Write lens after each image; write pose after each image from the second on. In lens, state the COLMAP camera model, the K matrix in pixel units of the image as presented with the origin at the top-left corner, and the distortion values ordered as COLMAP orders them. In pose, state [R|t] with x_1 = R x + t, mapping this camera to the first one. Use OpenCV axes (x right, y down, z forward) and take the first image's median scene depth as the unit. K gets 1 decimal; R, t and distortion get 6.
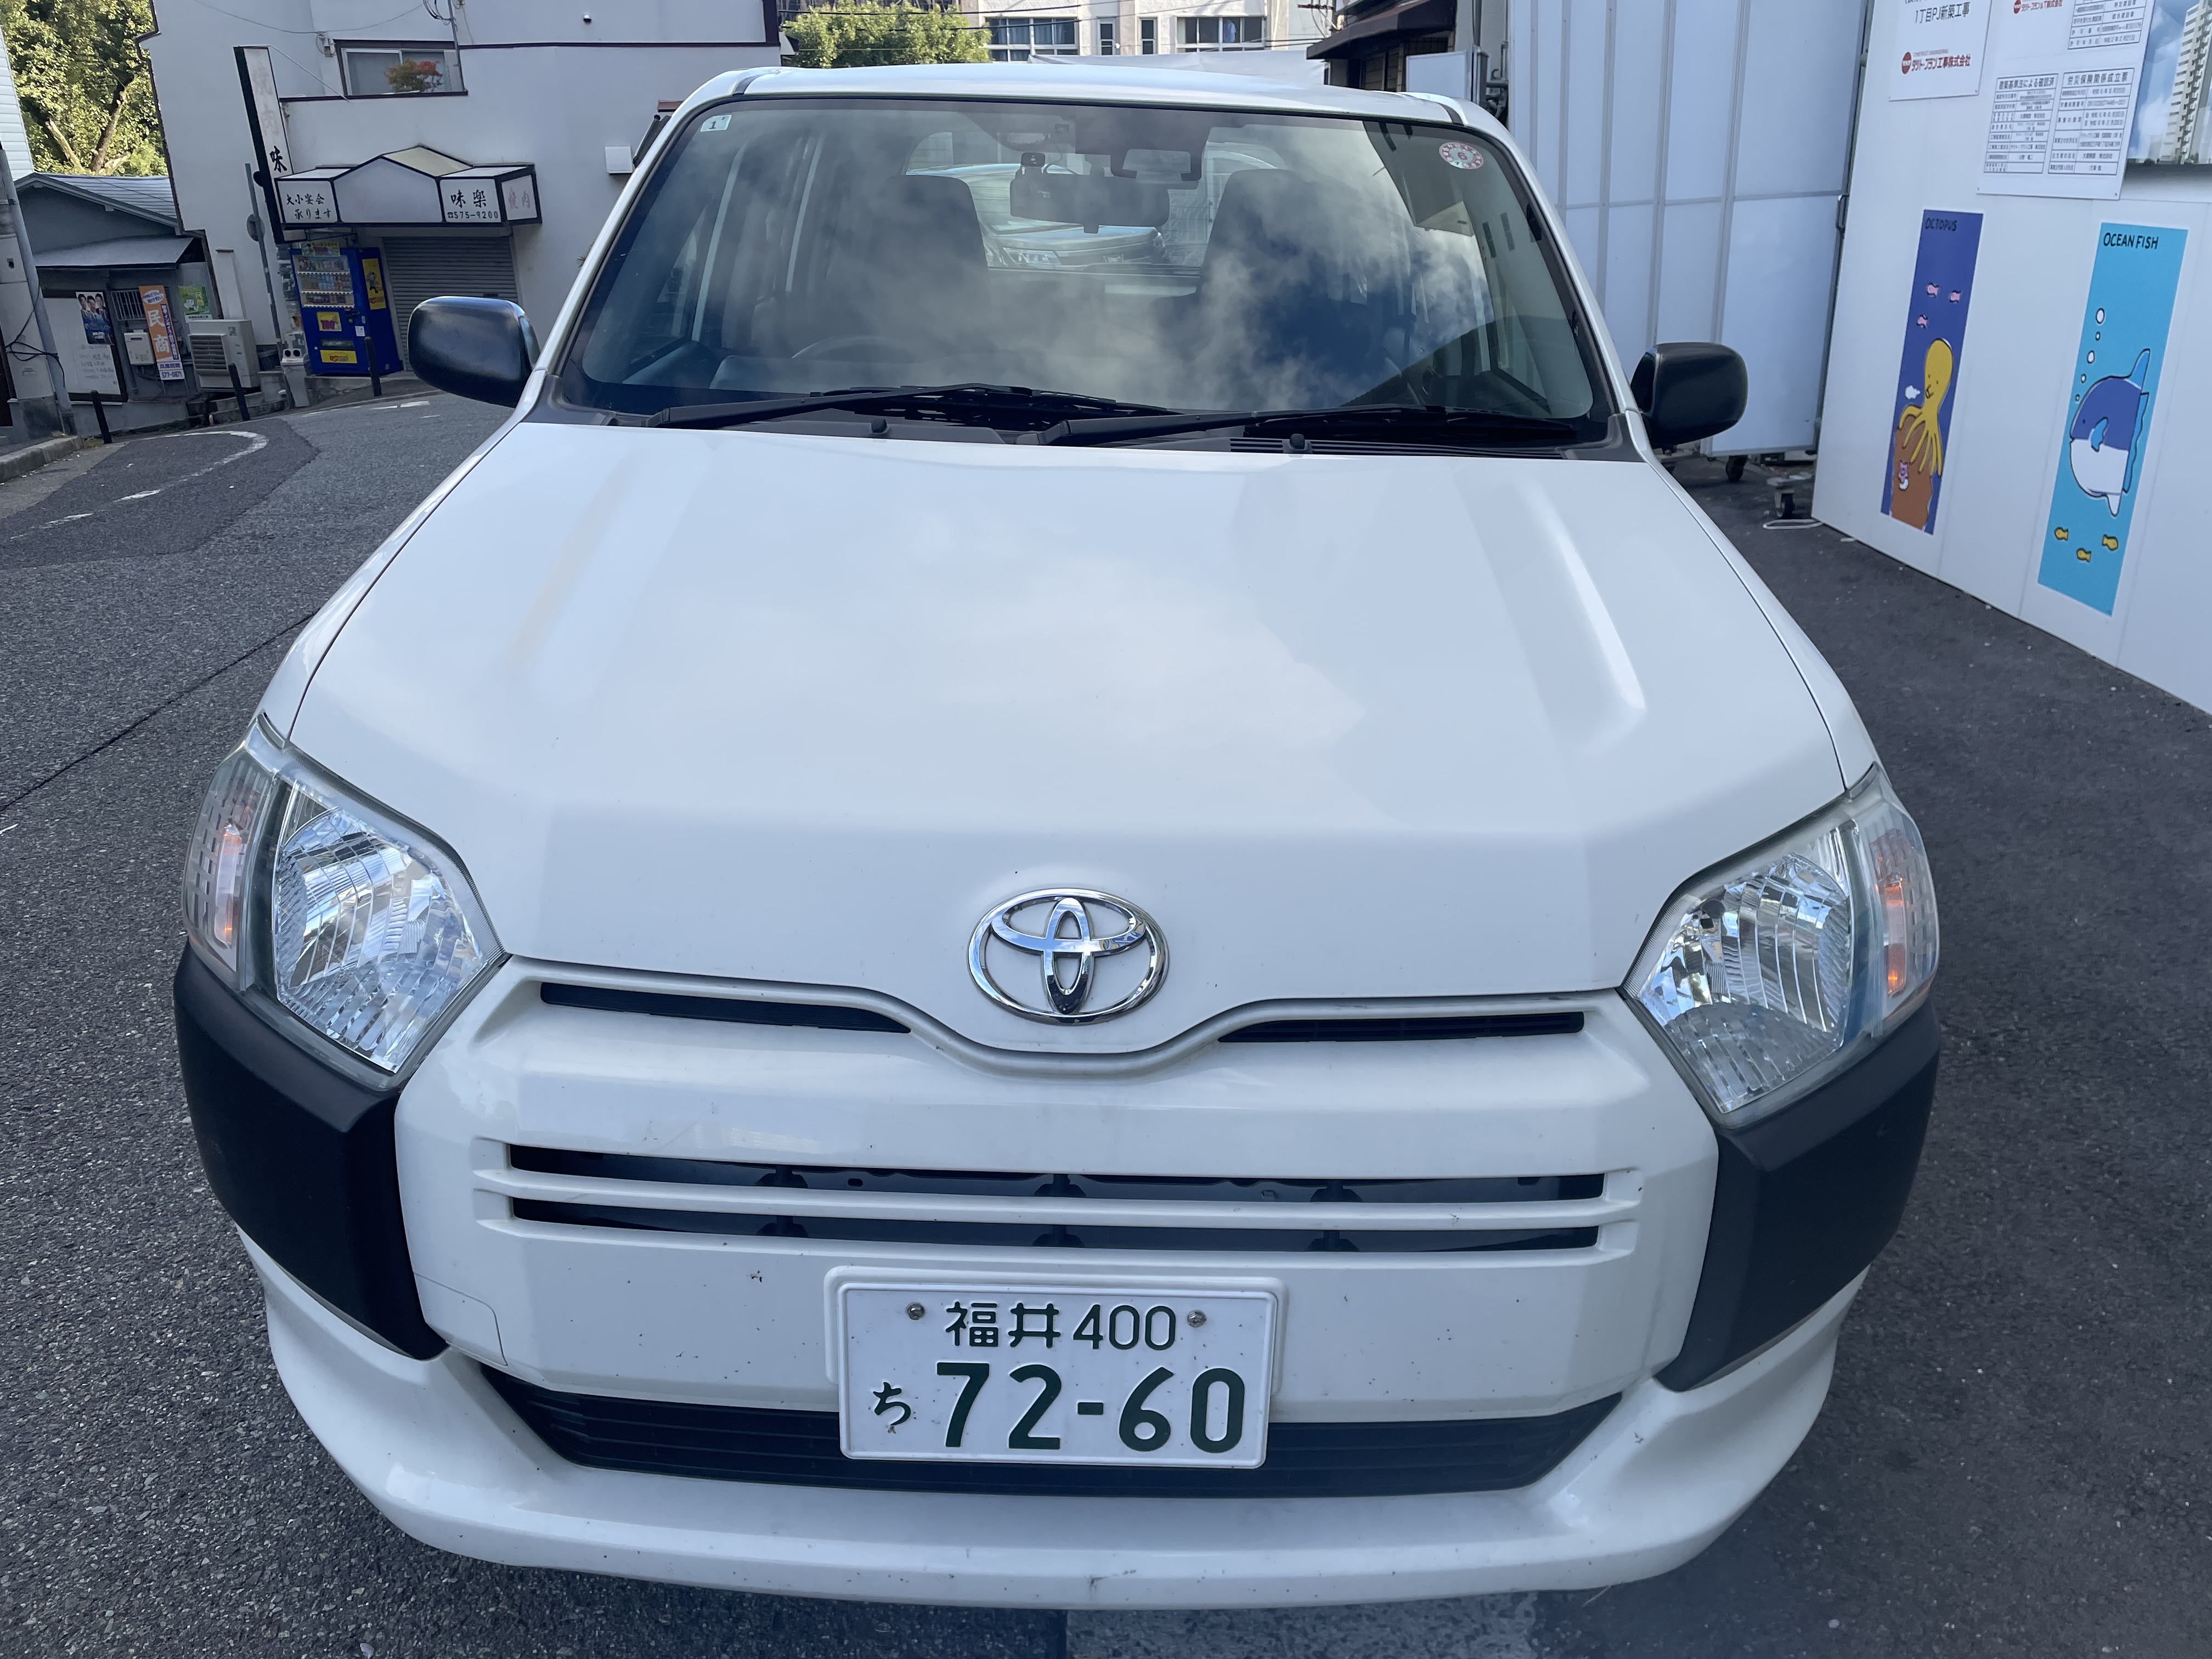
lens RADIAL K [[1679.0, 0, 1092.9], [0, 1679.0, 782.5], [0, 0, 1]] dist [0.101695, -0.128961]
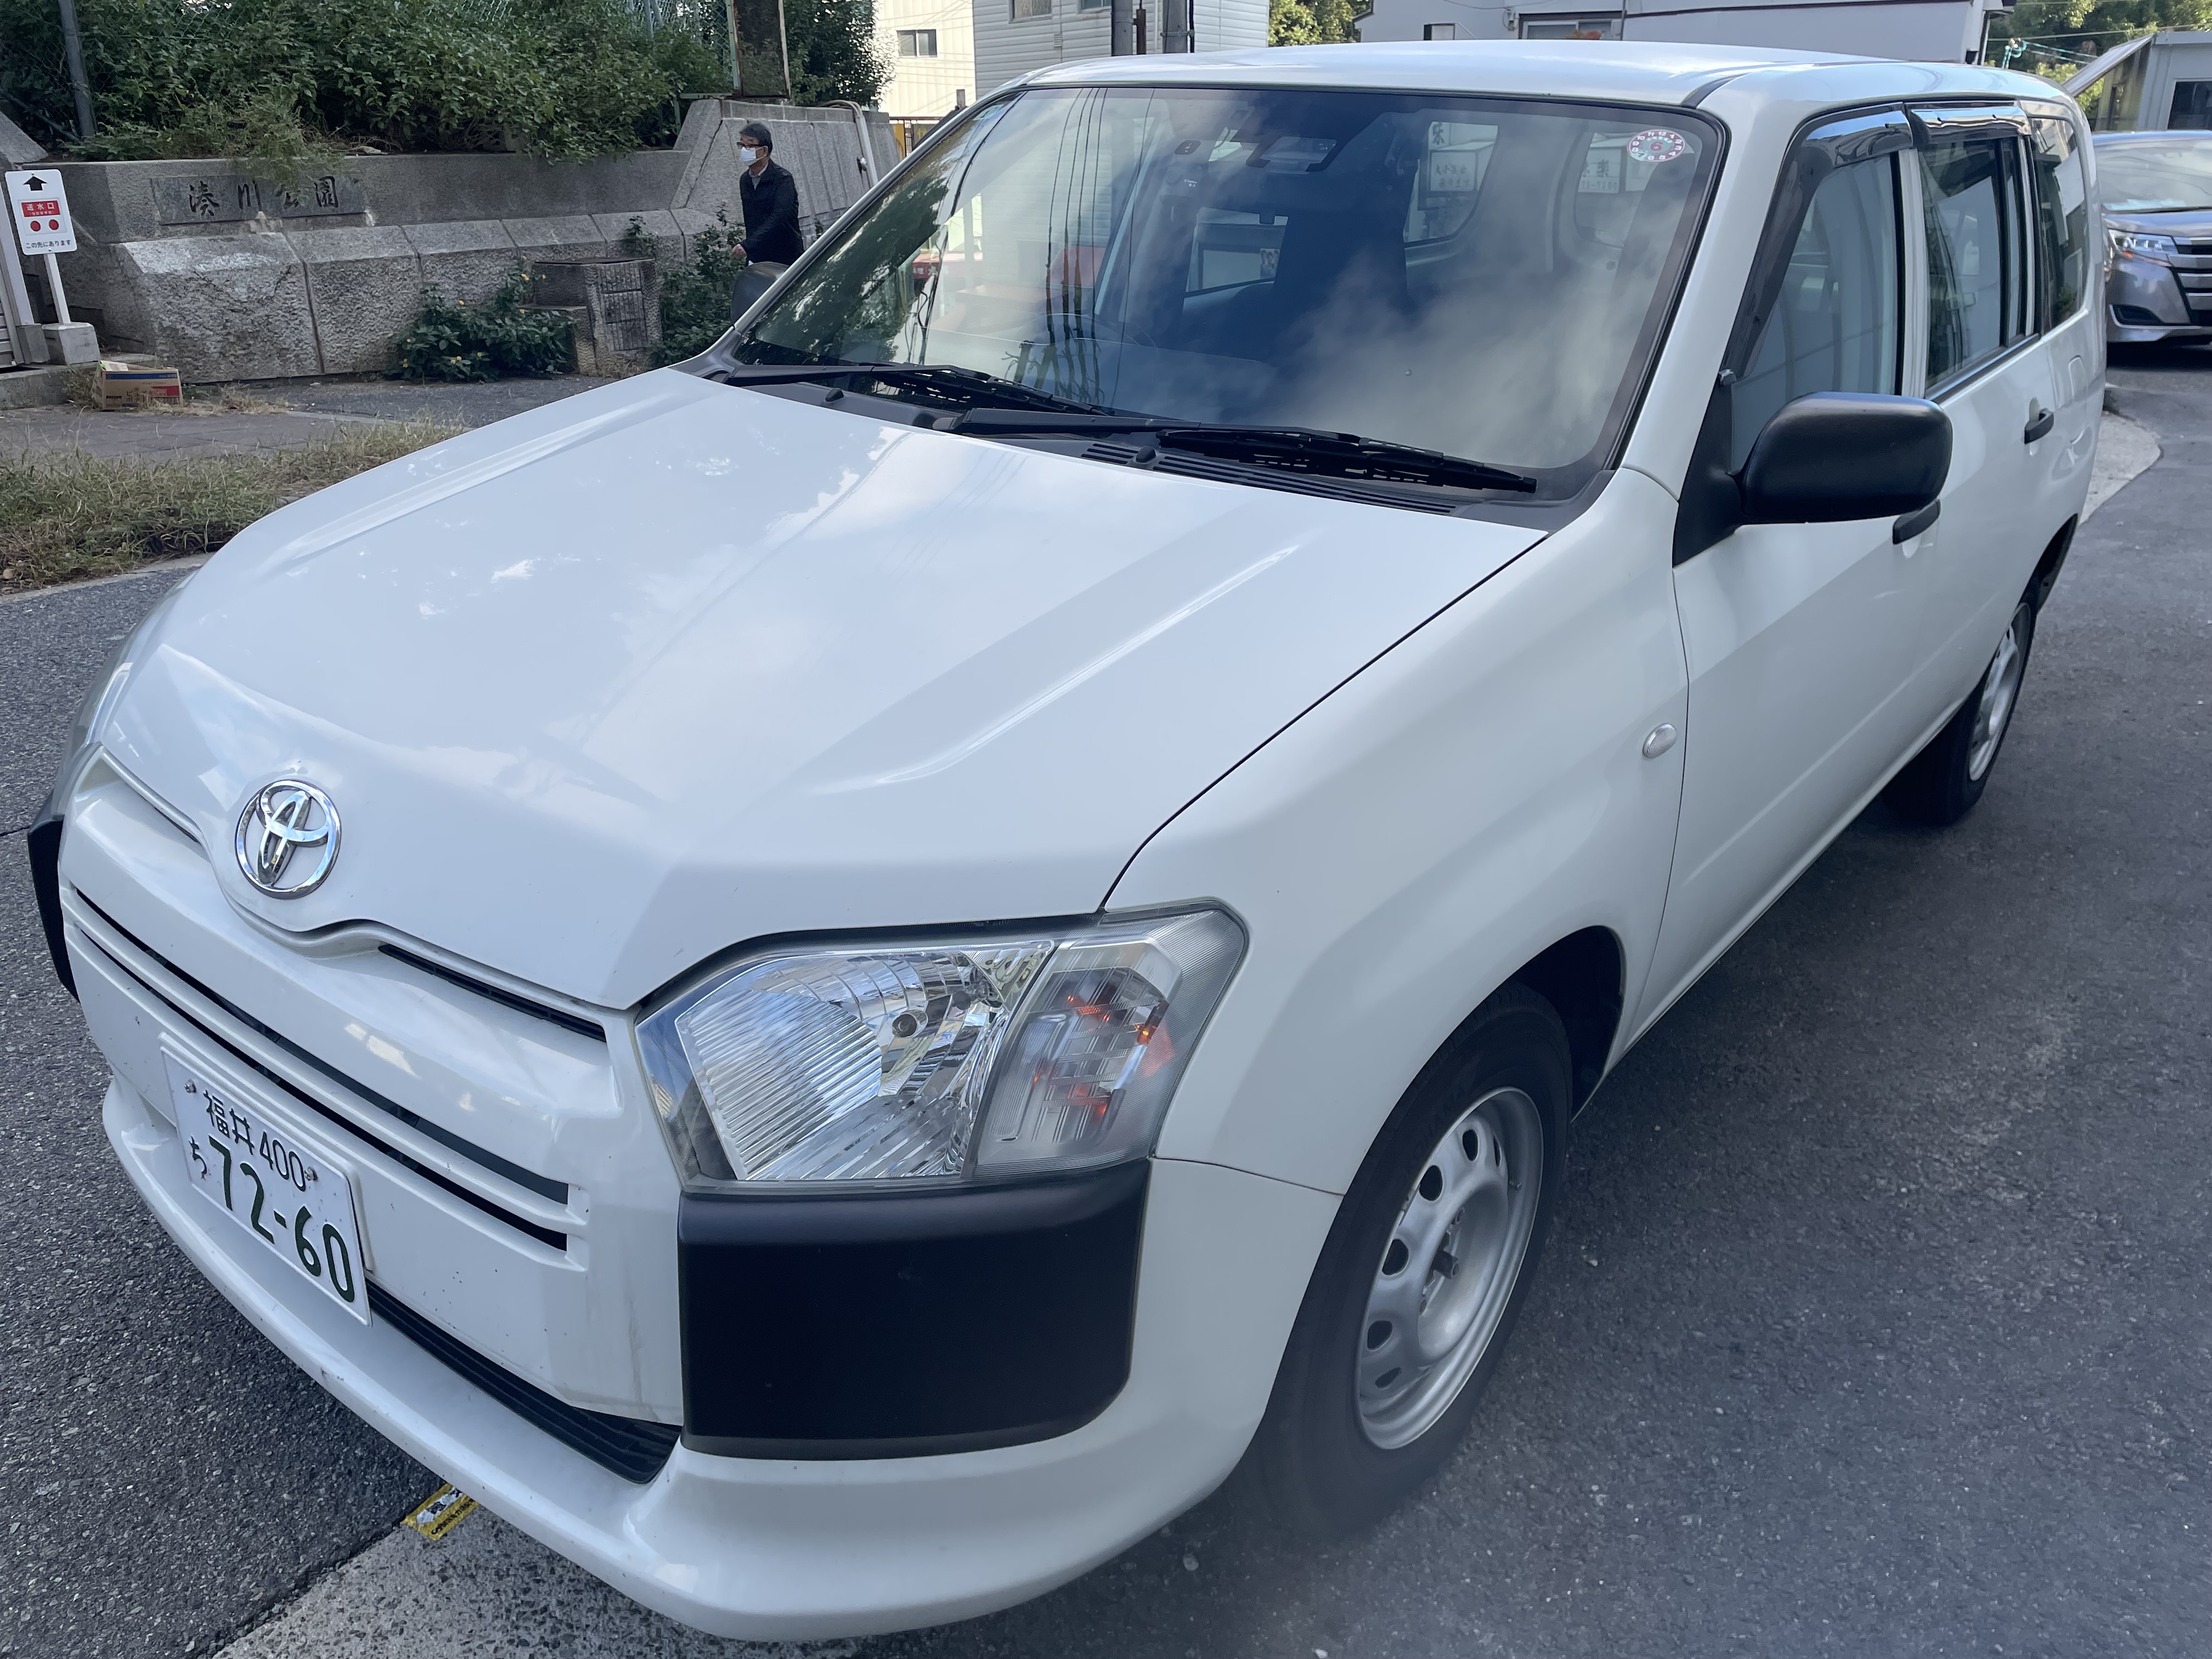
lens RADIAL K [[1679.0, 0, 1092.9], [0, 1679.0, 782.5], [0, 0, 1]] dist [0.101695, -0.128961]
pose [[0.765617, 0.232337, -0.599875, 0.683281], [-0.221027, 0.970739, 0.093881, -0.104212], [0.604134, 0.060712, 0.794566, 0.231901]]
